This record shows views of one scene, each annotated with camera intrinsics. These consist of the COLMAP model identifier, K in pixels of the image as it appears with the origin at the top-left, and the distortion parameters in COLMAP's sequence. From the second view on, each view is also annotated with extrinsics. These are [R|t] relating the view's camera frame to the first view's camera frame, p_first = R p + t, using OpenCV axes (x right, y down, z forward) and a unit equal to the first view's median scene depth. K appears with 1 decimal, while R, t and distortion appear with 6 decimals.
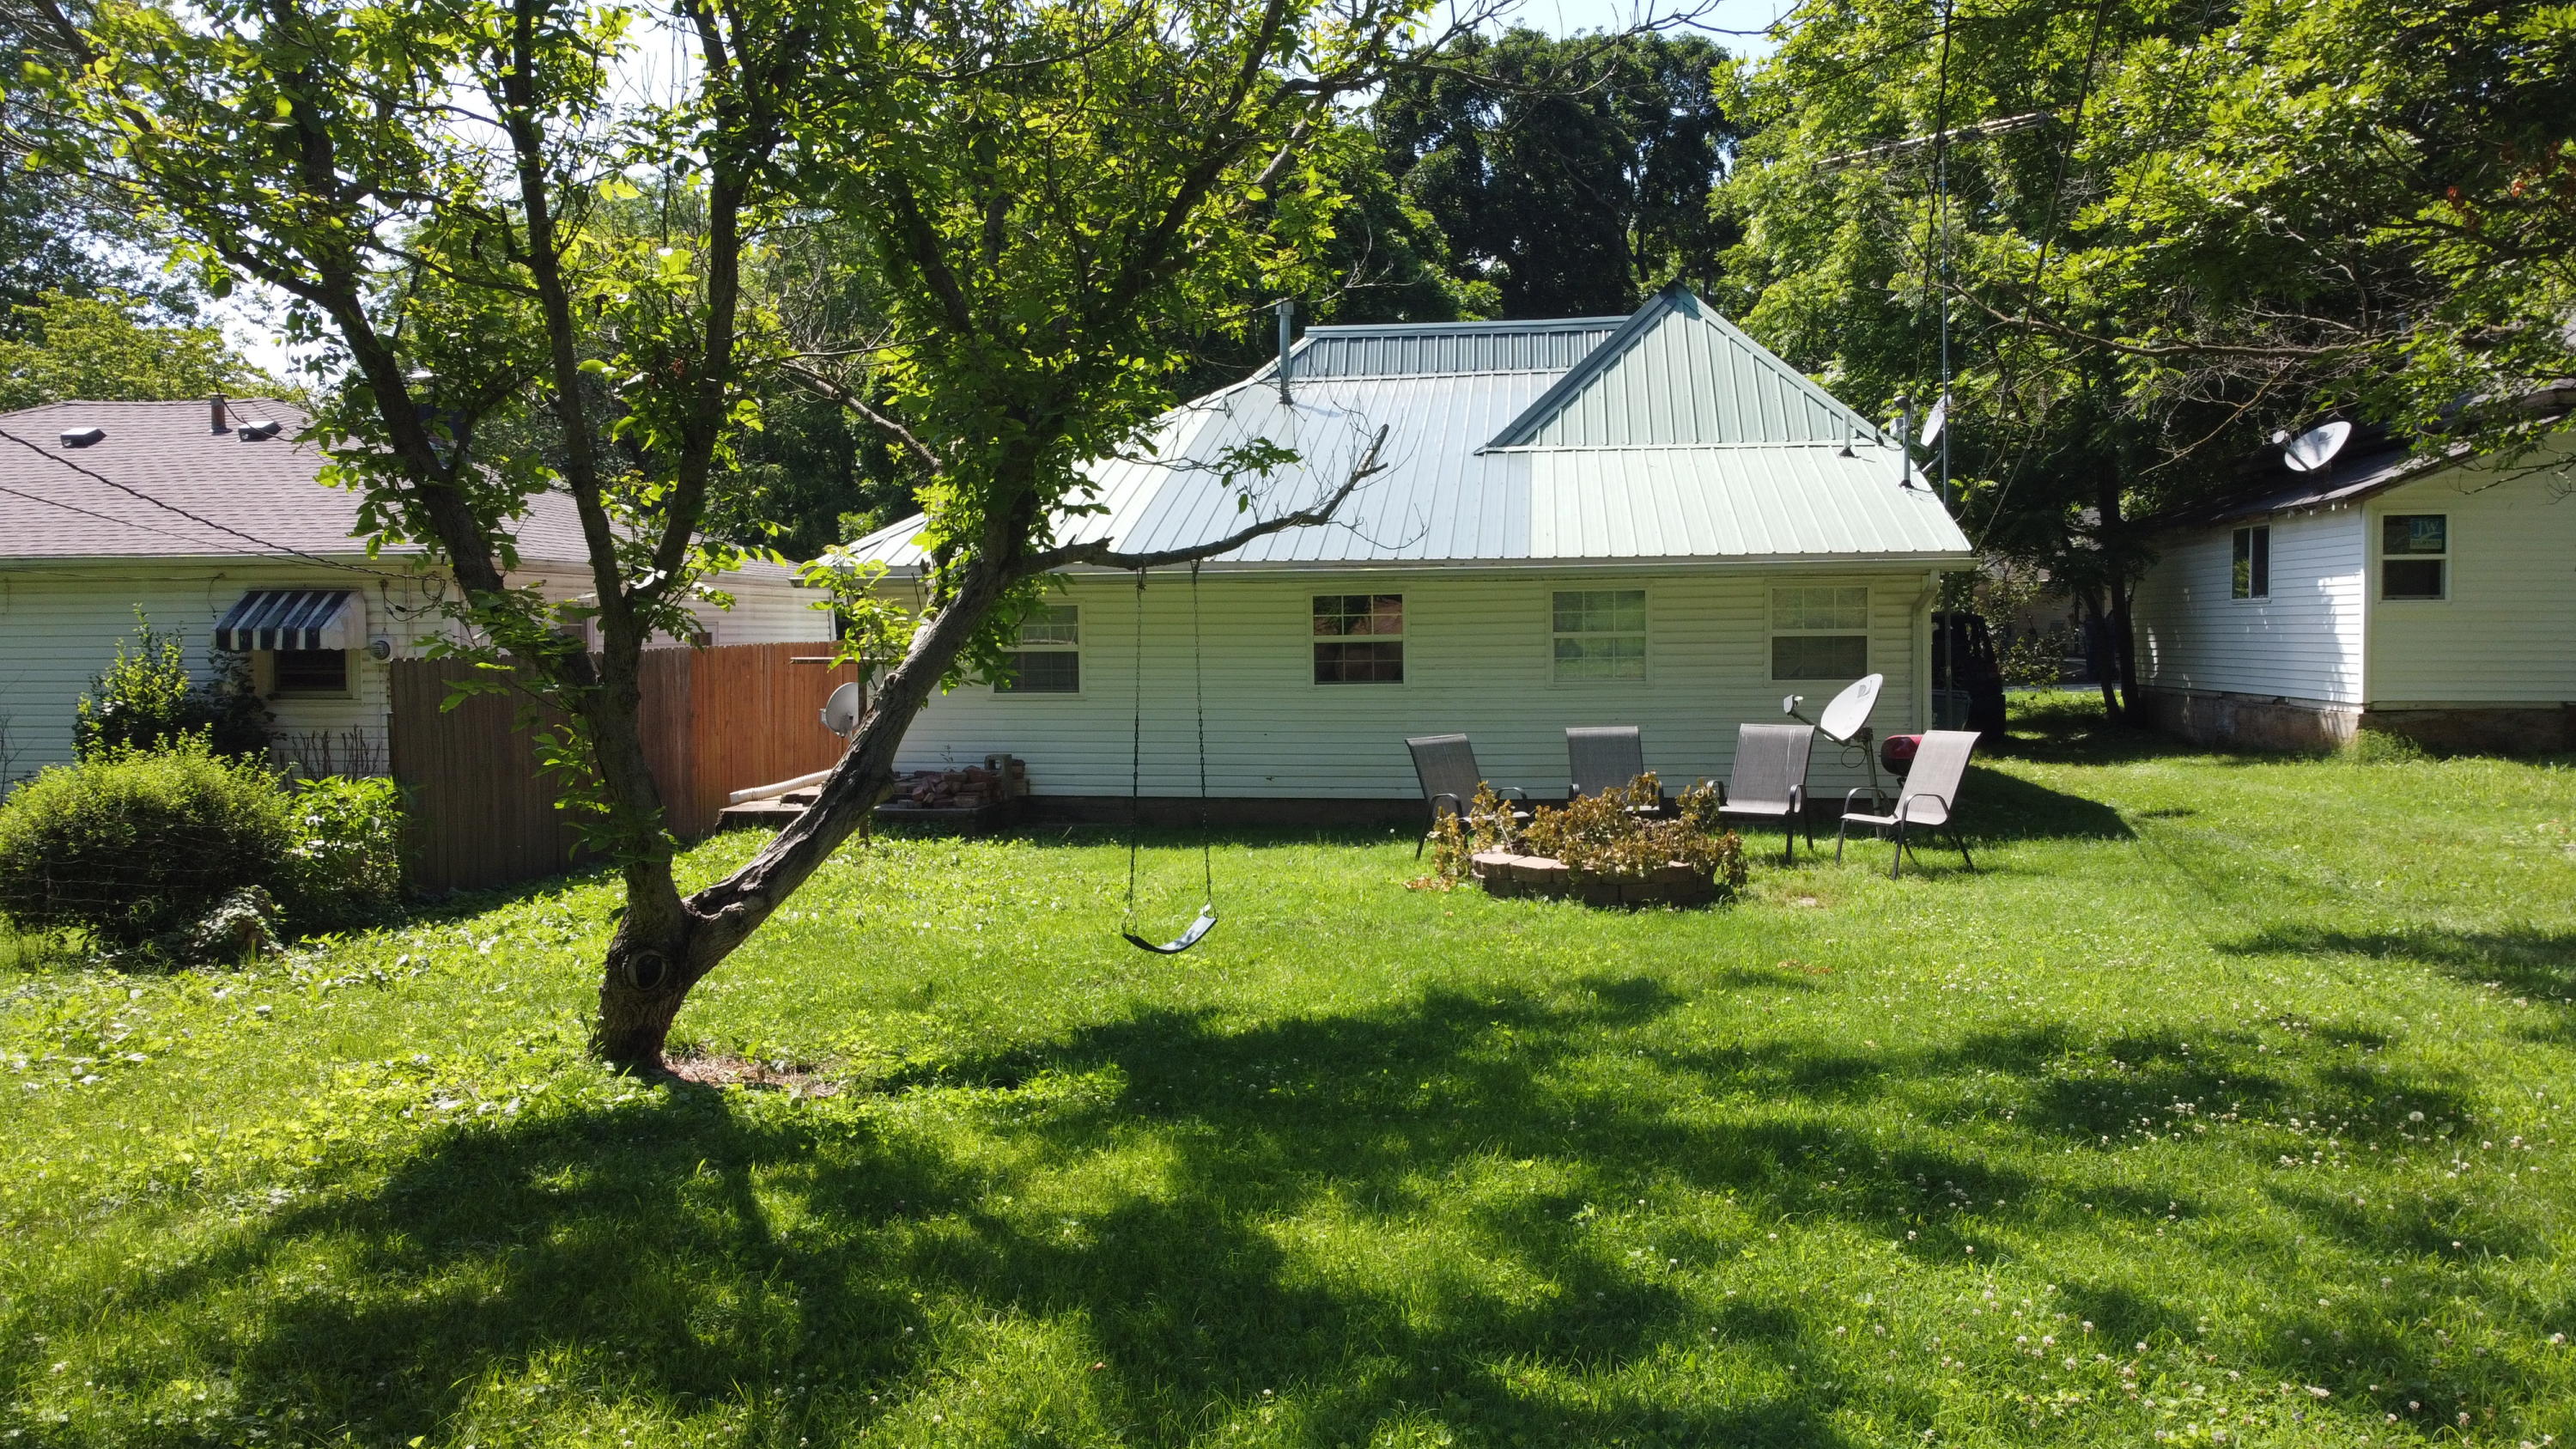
lens RADIAL K [[1934.7, 0, 1288.0], [0, 1934.7, 724.5], [0, 0, 1]] dist [0.006637, 0.005750]
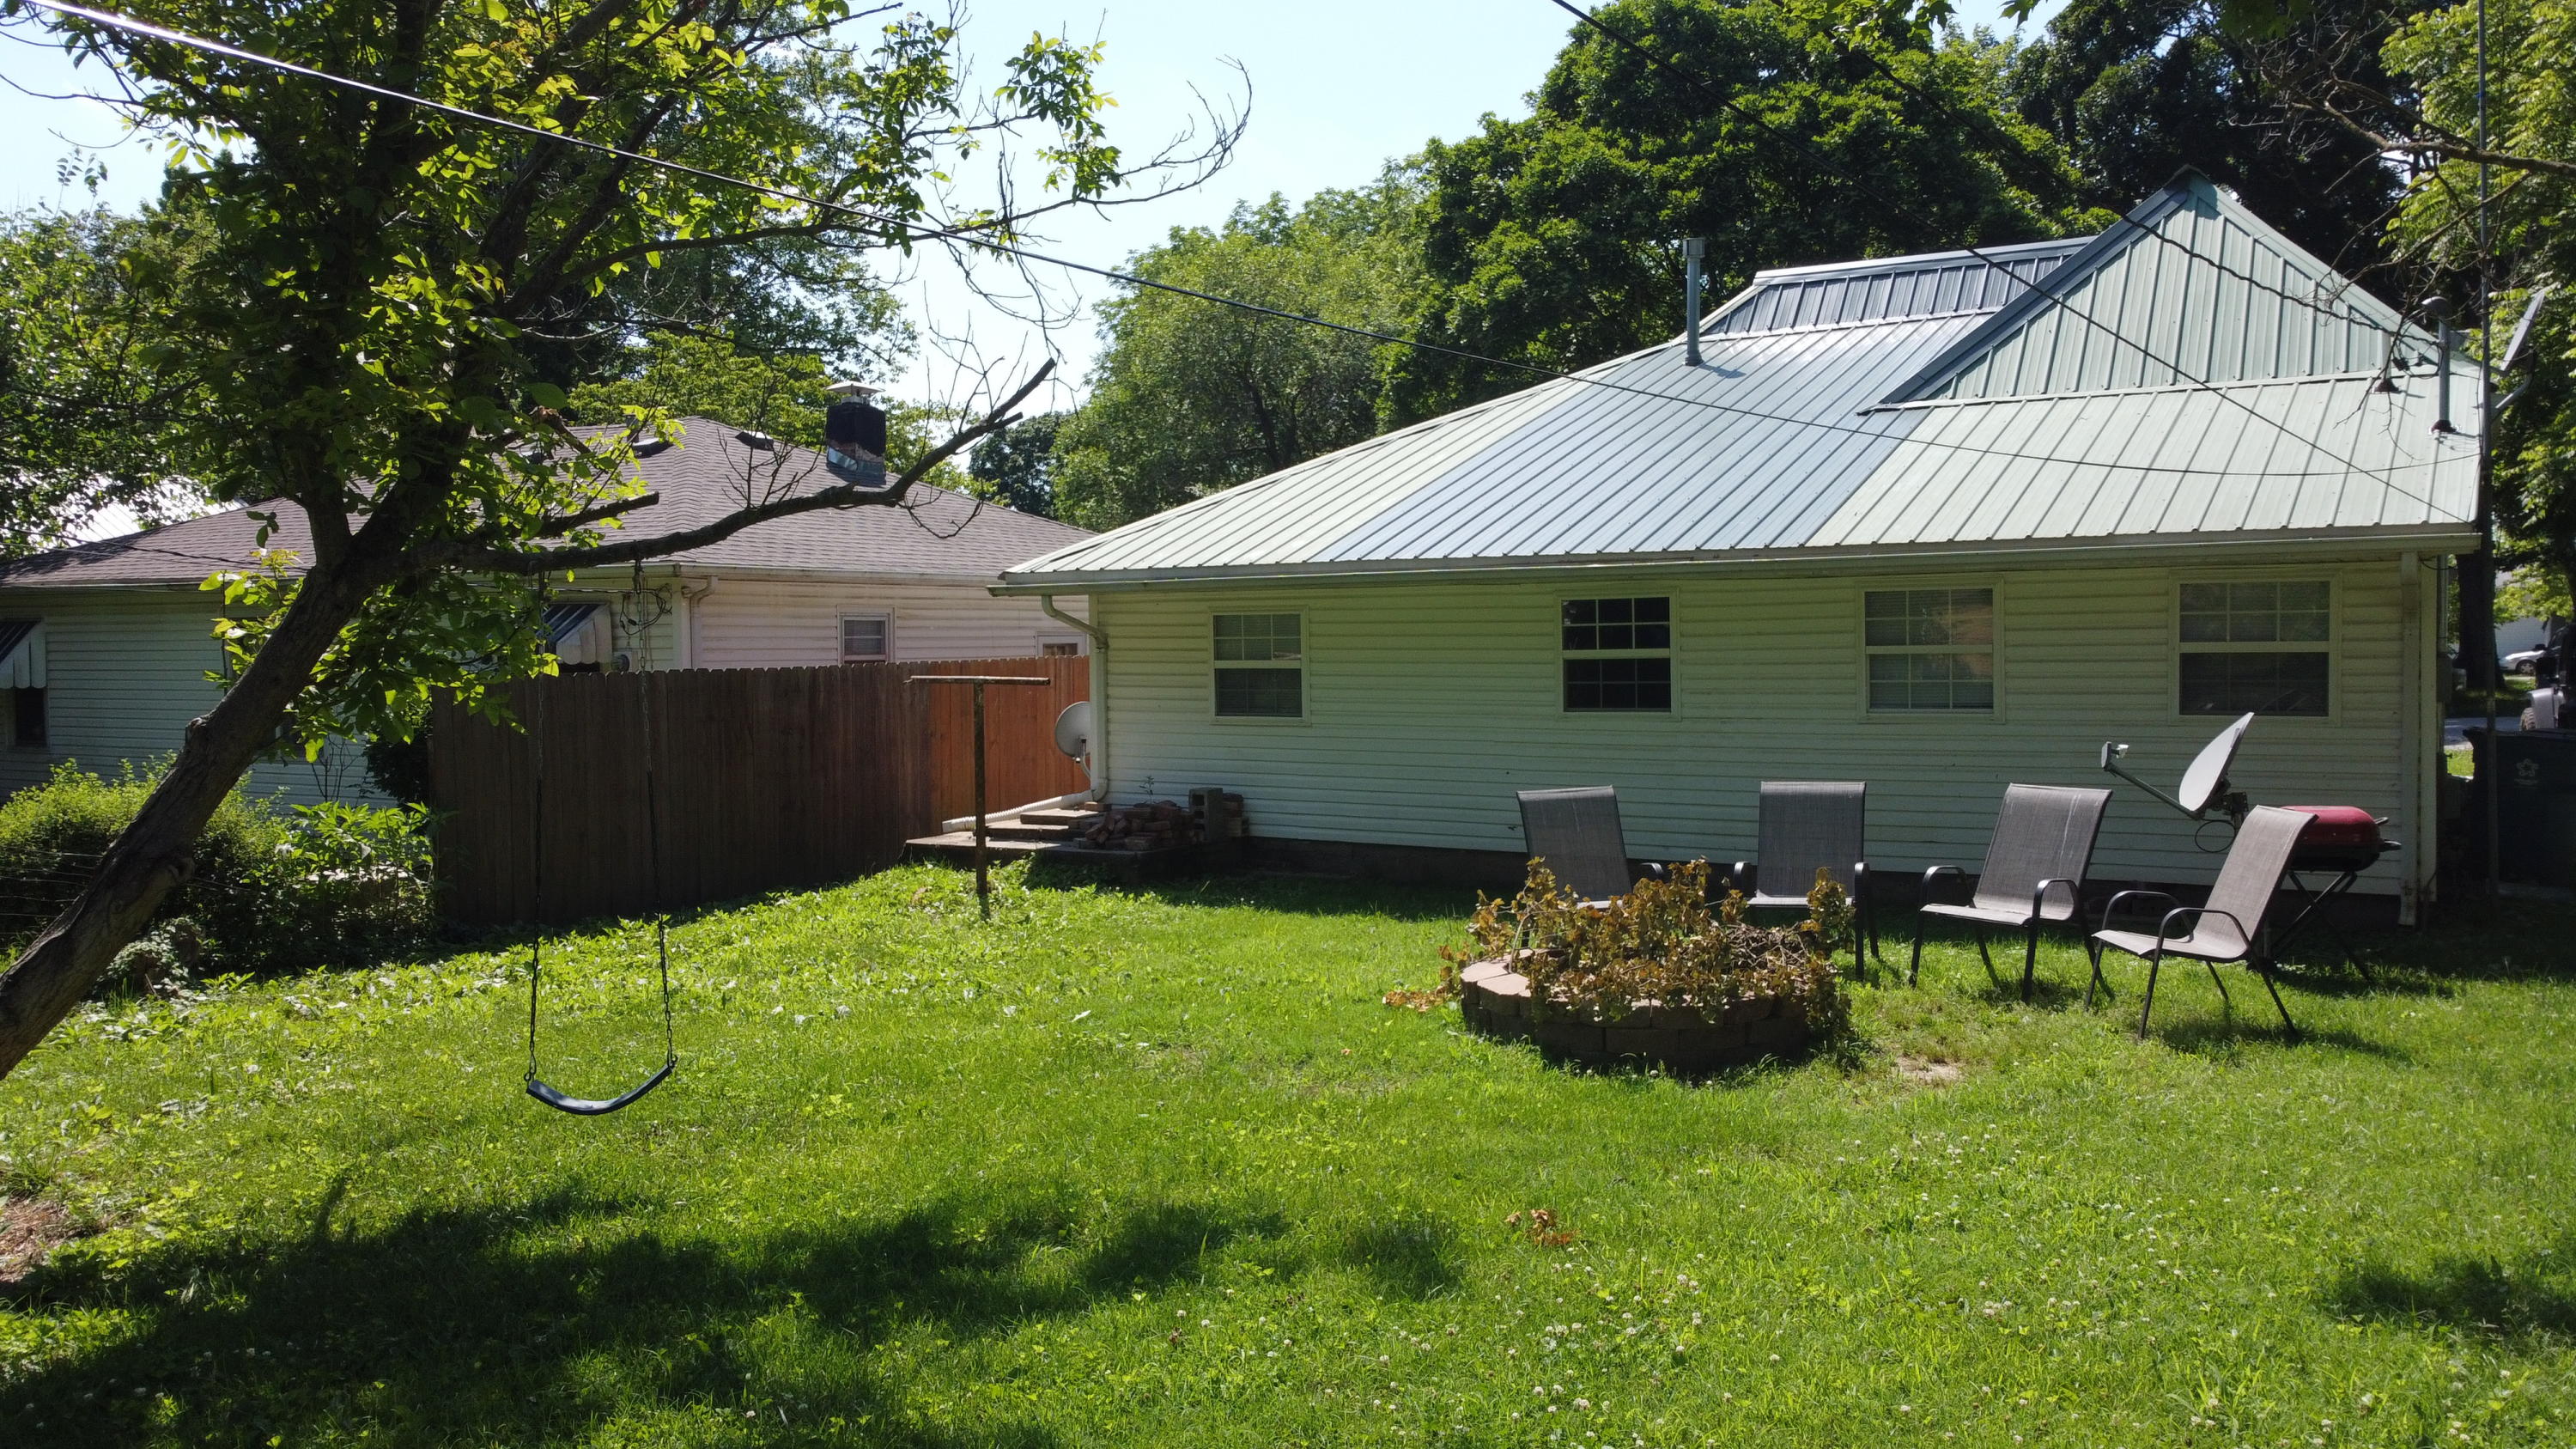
lens RADIAL K [[1934.7, 0, 1288.0], [0, 1934.7, 724.5], [0, 0, 1]] dist [0.006637, 0.005750]
pose [[0.916145, 0.016226, -0.400520, 0.232104], [-0.016287, 0.999862, 0.003253, -0.016271], [0.400517, 0.003543, 0.916282, 0.227179]]
